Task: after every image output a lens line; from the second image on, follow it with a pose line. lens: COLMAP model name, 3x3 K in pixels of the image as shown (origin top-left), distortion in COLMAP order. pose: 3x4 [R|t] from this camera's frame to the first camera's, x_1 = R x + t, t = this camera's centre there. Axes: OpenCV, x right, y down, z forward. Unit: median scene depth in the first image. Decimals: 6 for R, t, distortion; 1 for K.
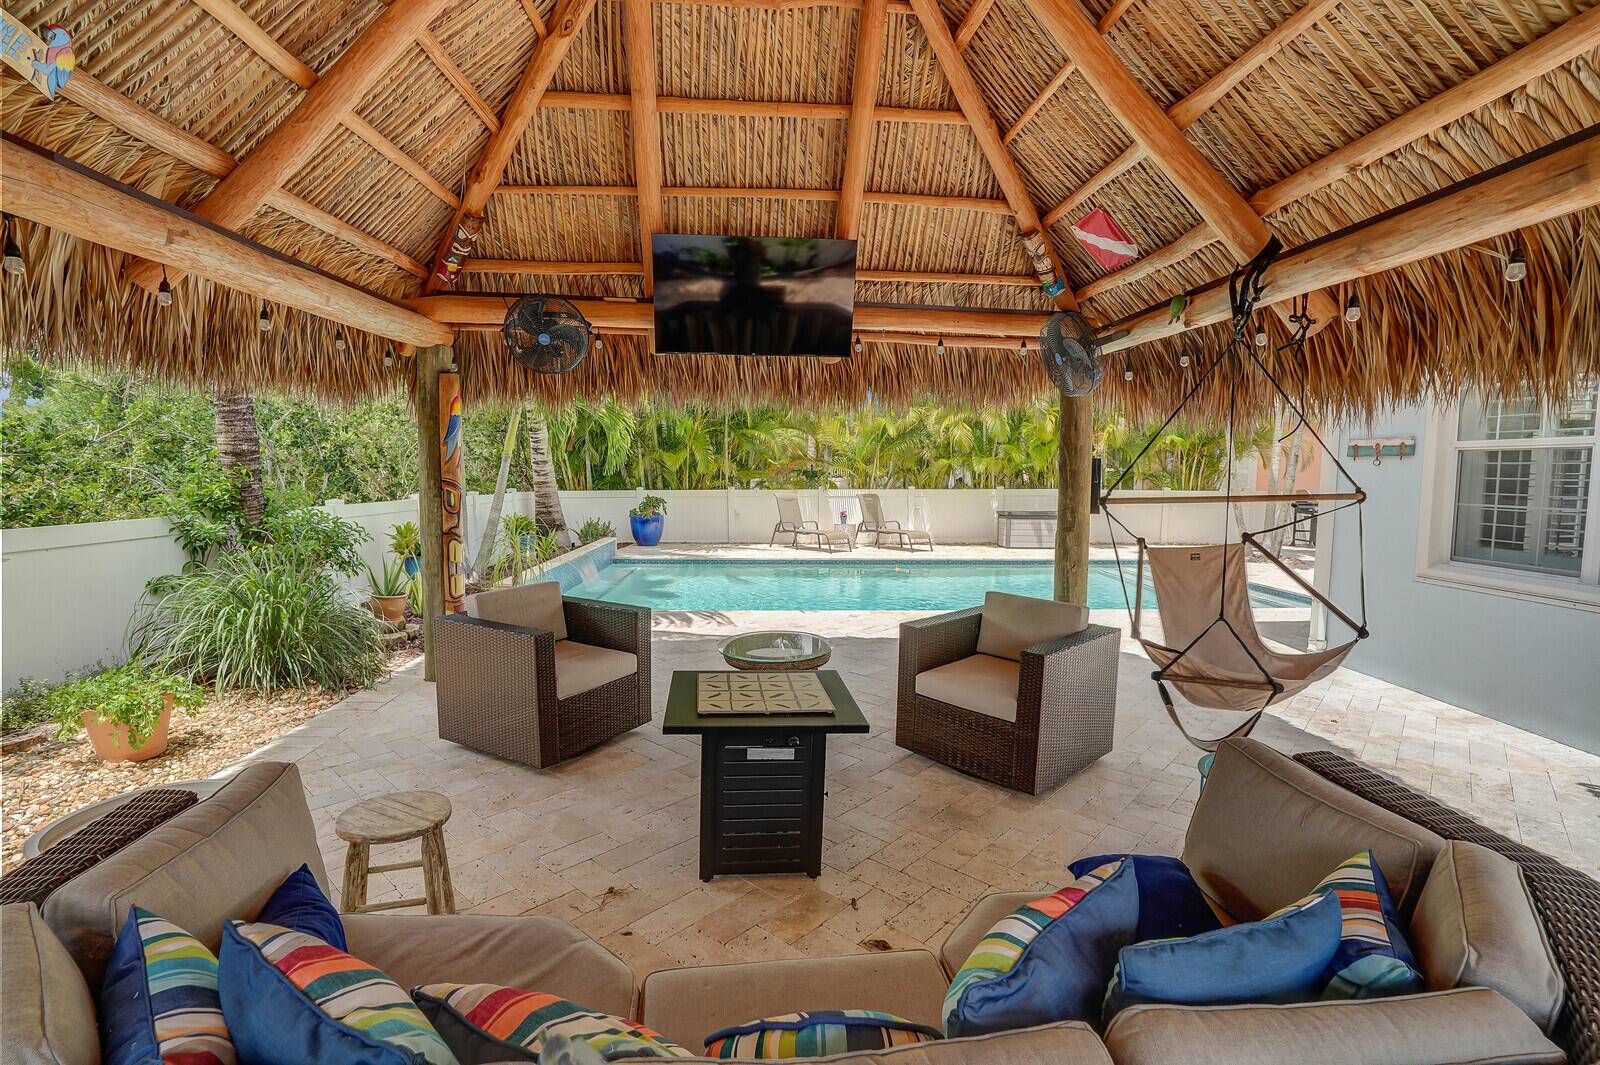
lens RADIAL K [[748.7, 0, 784.5], [0, 748.7, 540.6], [0, 0, 1]] dist [-0.061722, 0.019419]
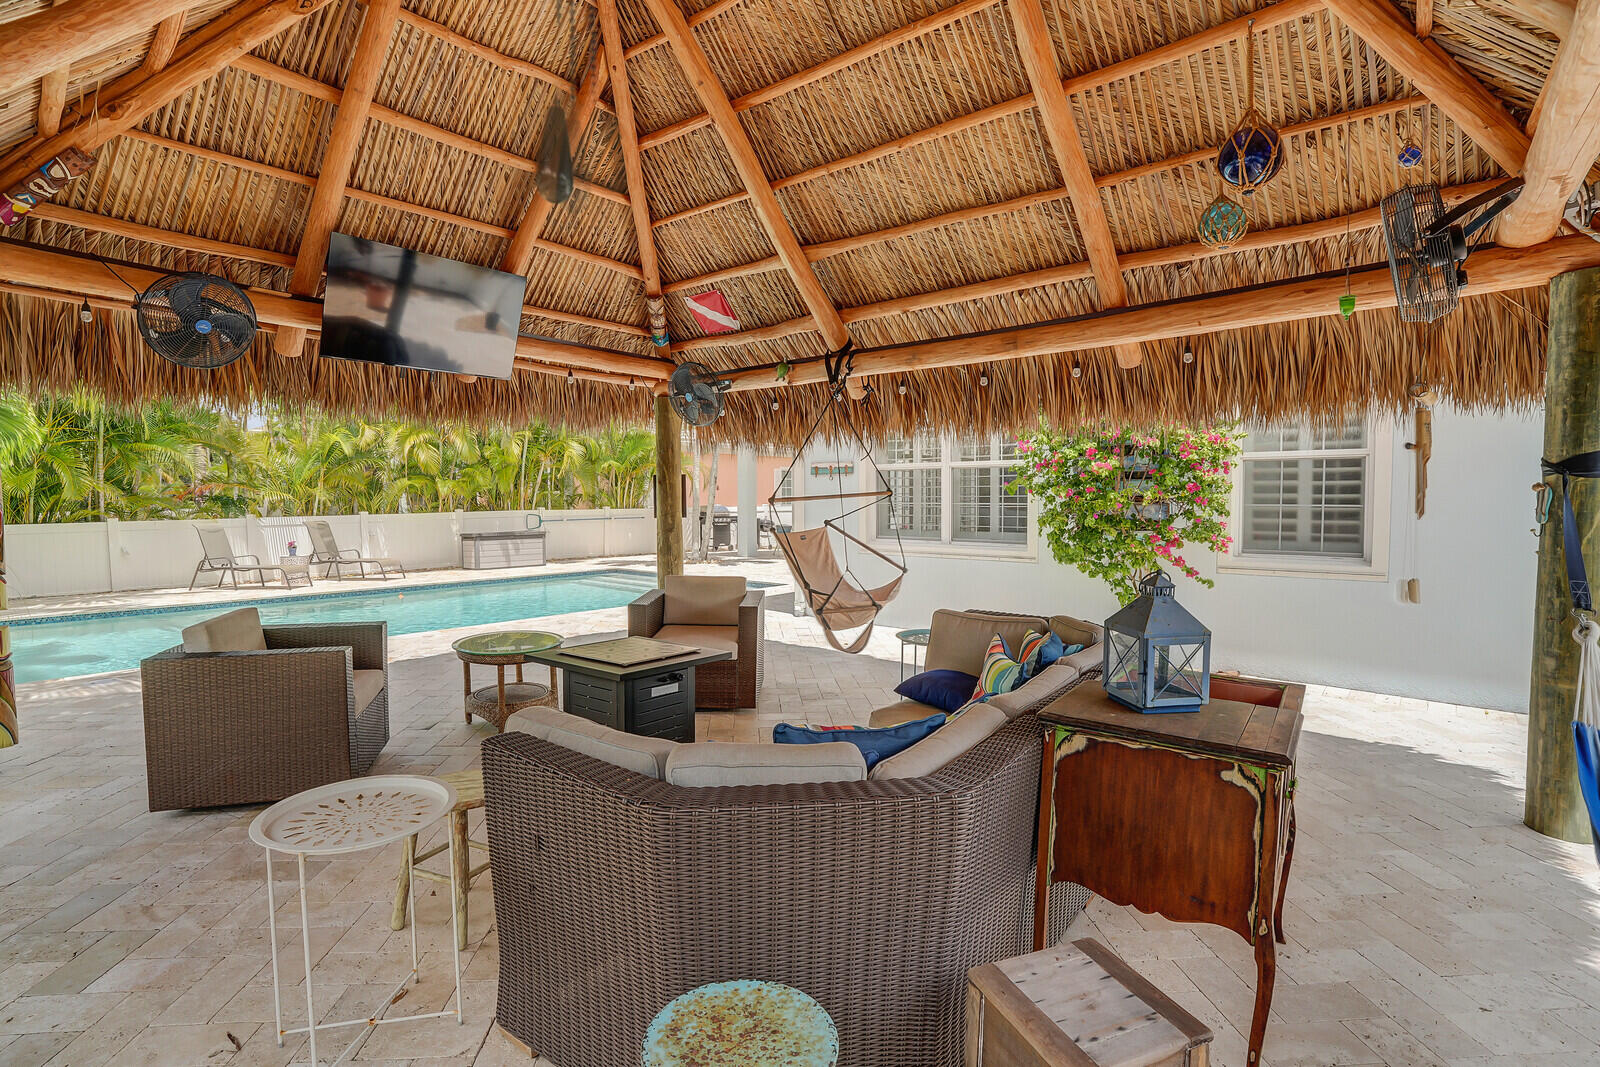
lens RADIAL K [[748.7, 0, 815.7], [0, 748.7, 538.6], [0, 0, 1]] dist [-0.061722, 0.019419]
pose [[0.683381, -0.051014, 0.728277, -0.438372], [0.077839, 0.996961, -0.003206, 0.026446], [-0.725900, 0.058879, 0.685275, -0.057544]]
